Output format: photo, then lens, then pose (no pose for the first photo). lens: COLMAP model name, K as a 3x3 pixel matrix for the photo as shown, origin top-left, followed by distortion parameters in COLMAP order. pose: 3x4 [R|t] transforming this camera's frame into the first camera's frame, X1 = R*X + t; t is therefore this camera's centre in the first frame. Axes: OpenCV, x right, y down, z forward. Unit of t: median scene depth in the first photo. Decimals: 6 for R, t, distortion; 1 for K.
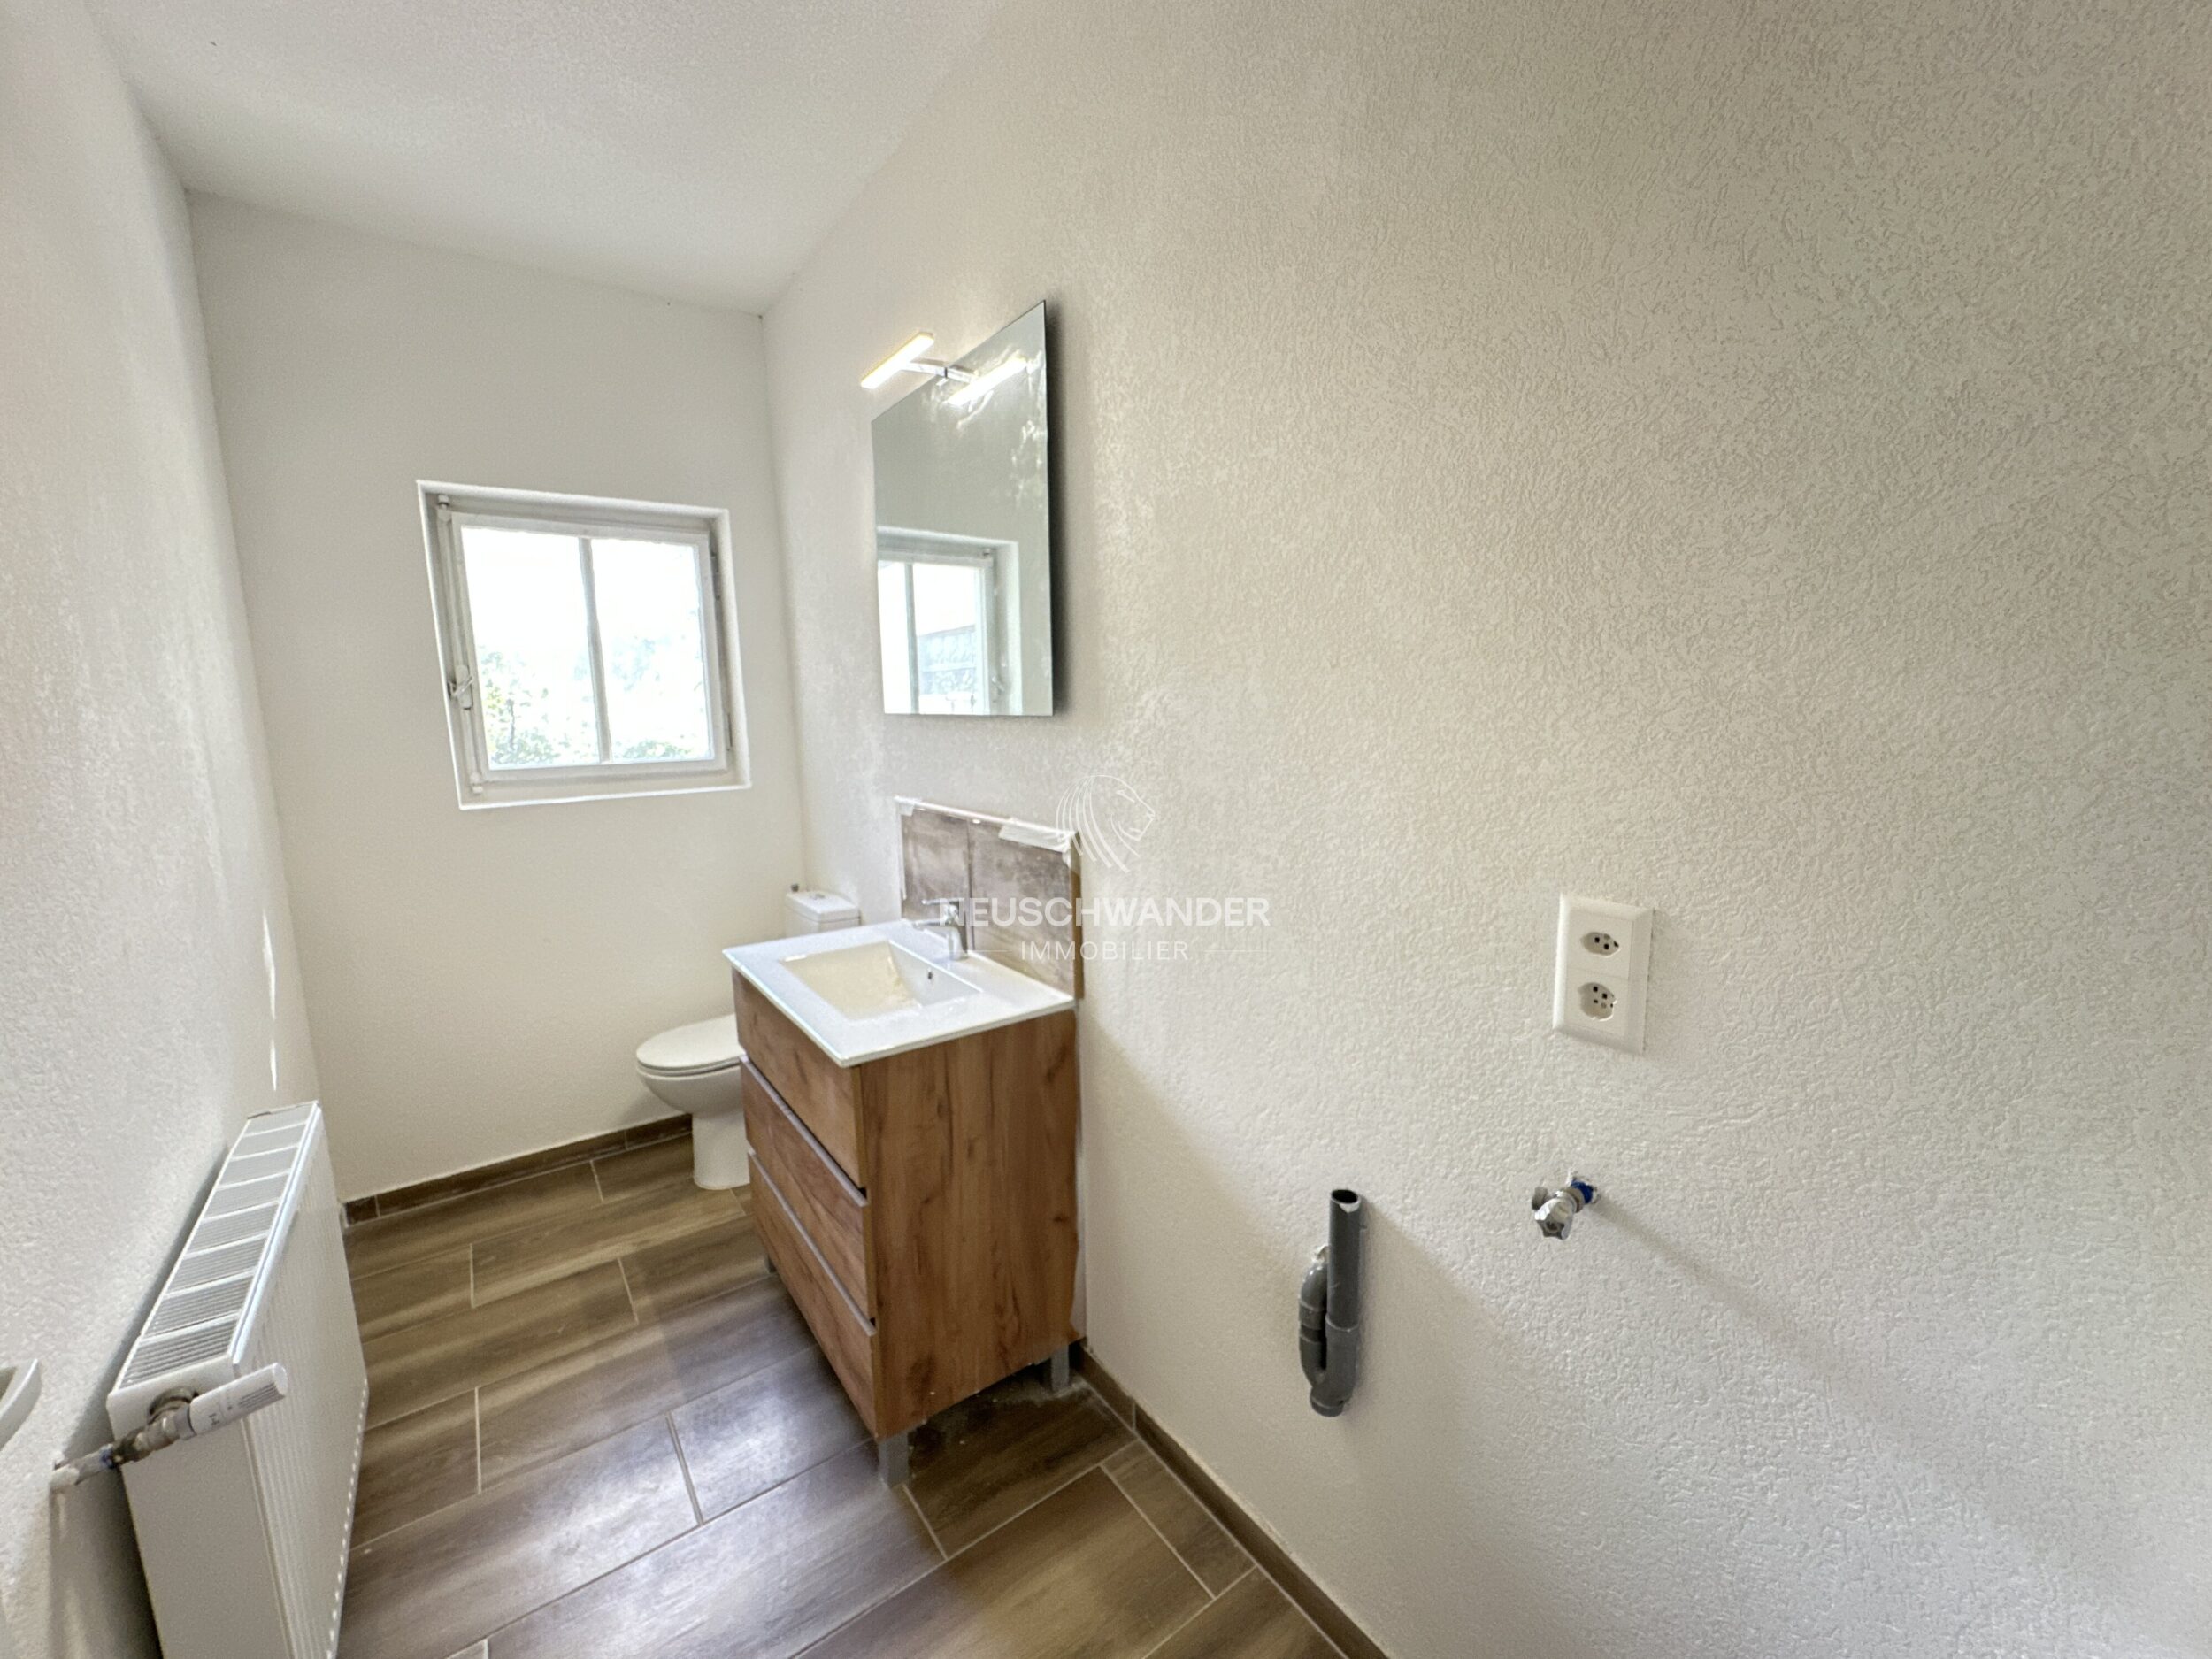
lens RADIAL K [[883.6, 0, 1104.6], [0, 883.6, 836.1], [0, 0, 1]] dist [-0.002229, 0.000132]
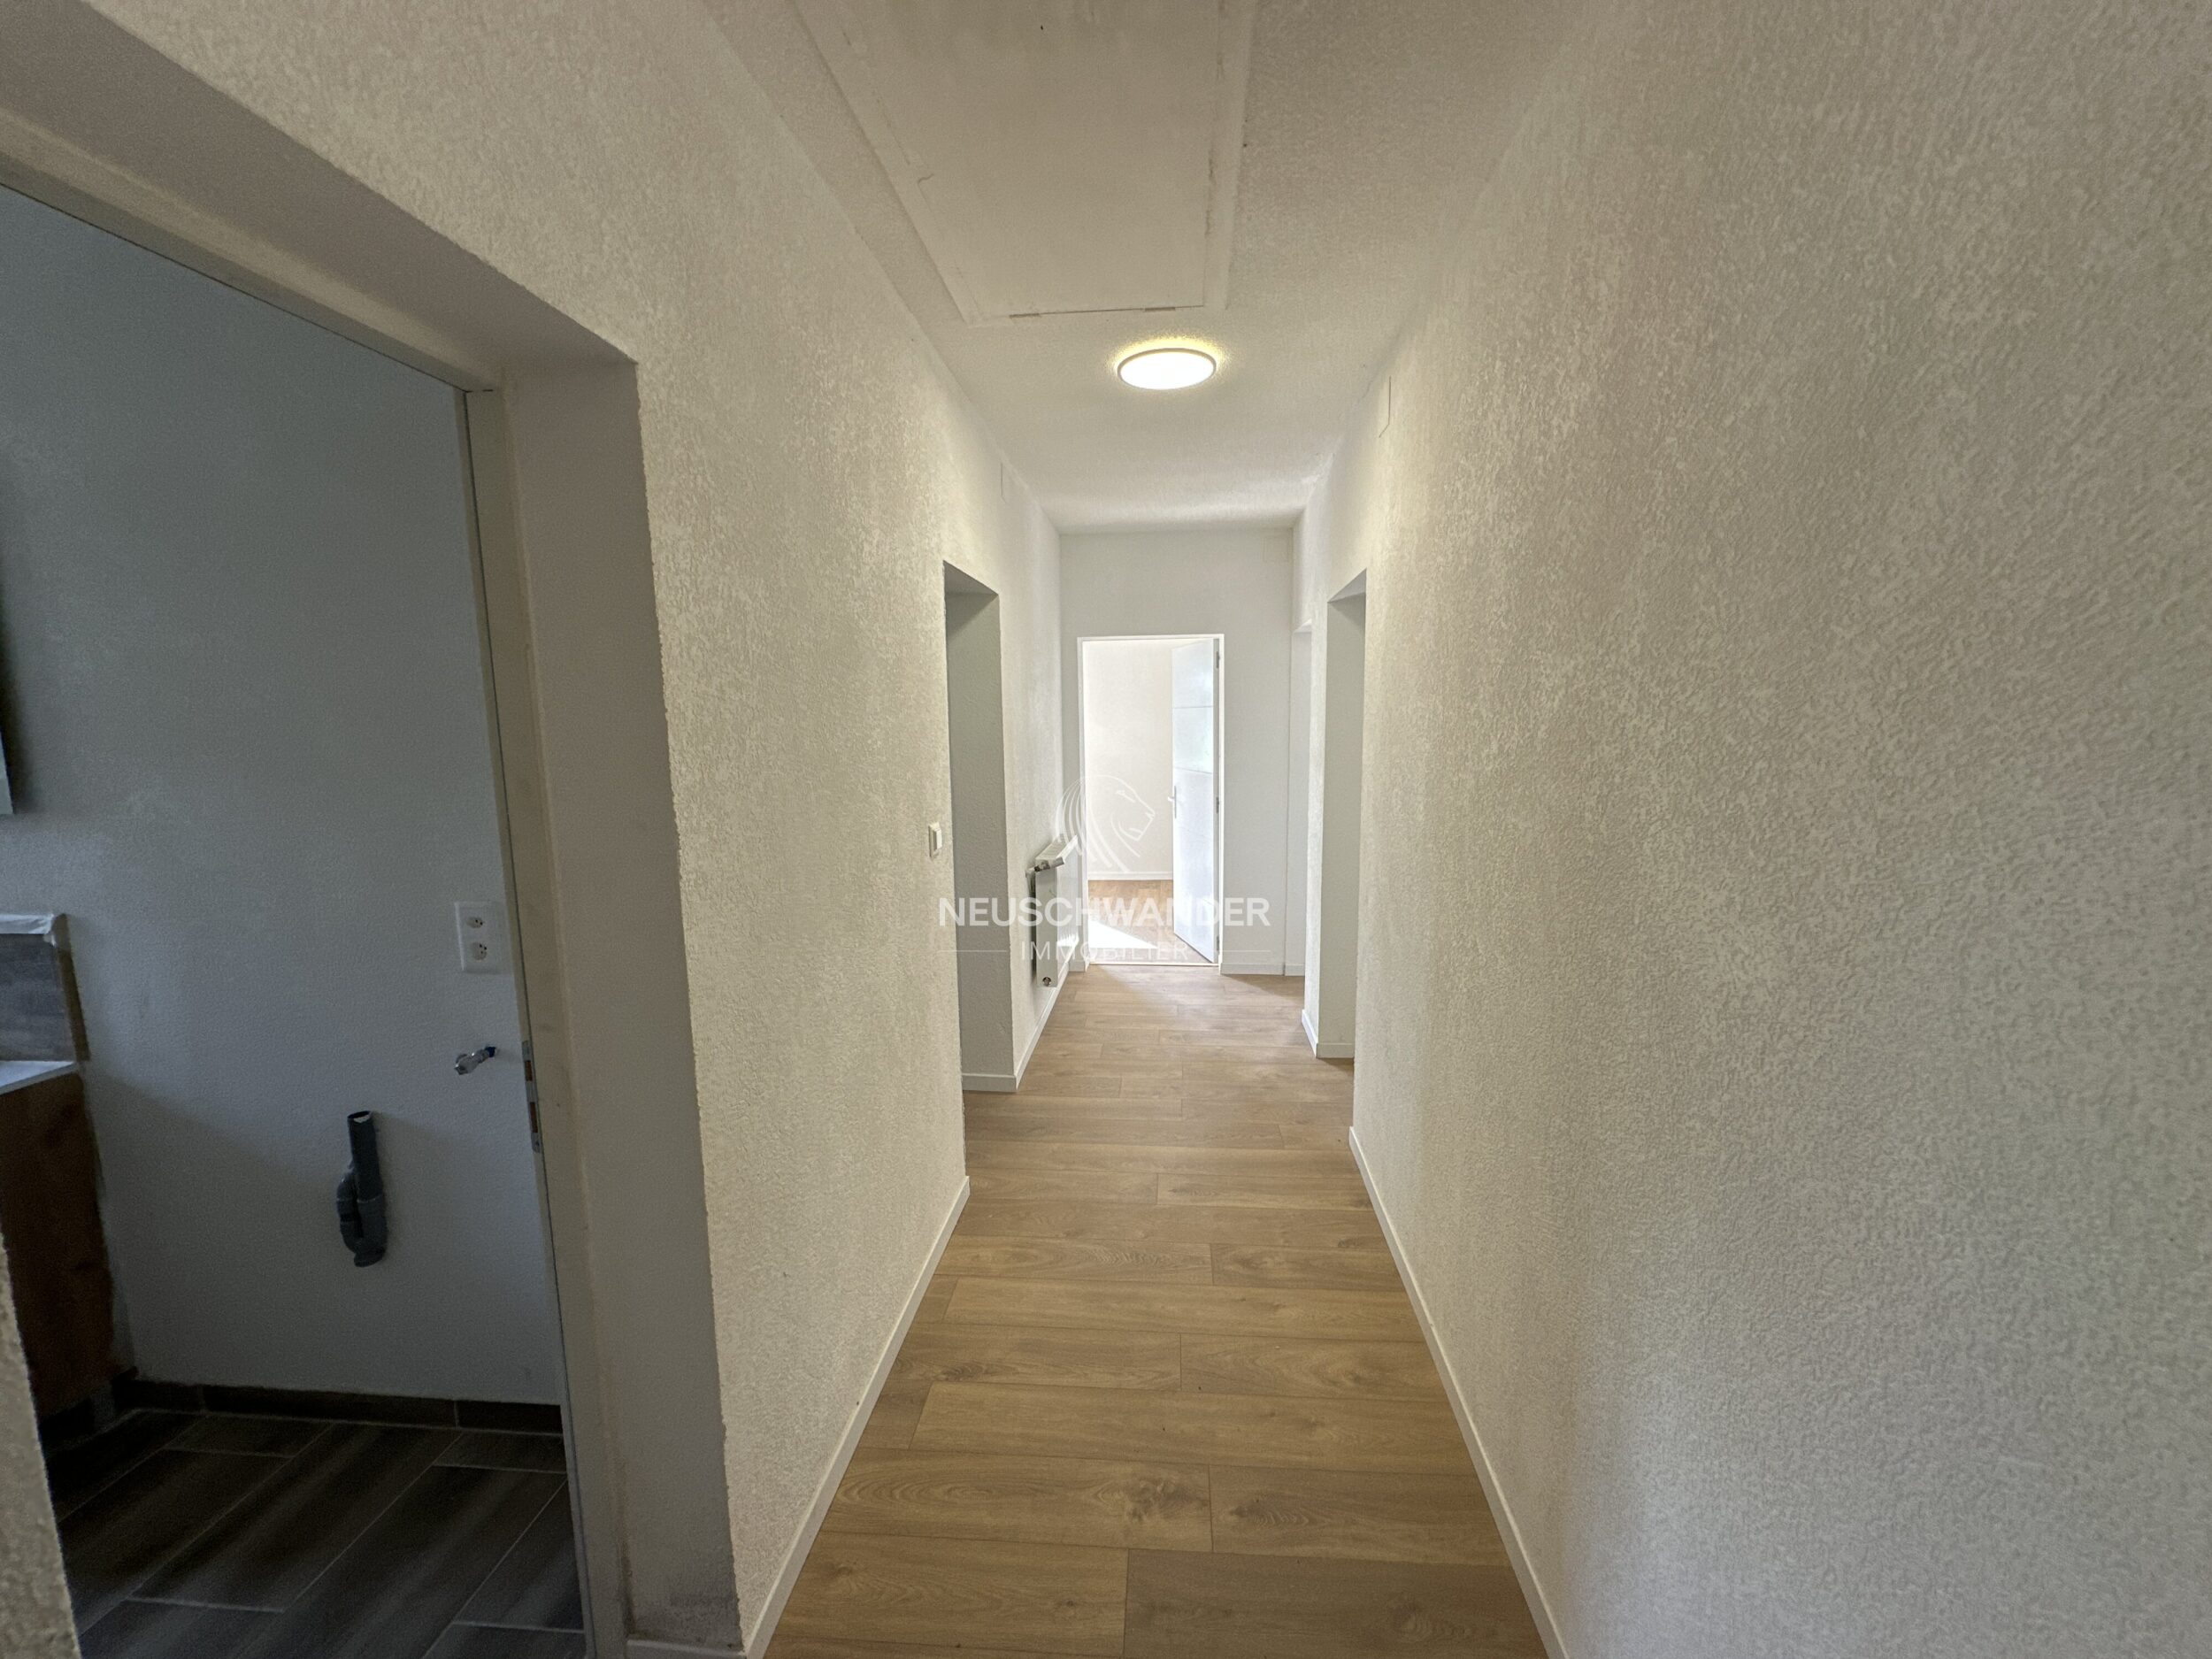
lens RADIAL K [[883.6, 0, 1104.6], [0, 883.6, 836.1], [0, 0, 1]] dist [-0.002229, 0.000132]
pose [[0.654845, -0.087677, 0.750660, 0.006503], [0.113281, 0.993414, 0.017209, 0.036634], [-0.747225, 0.073766, 0.660464, -0.954364]]
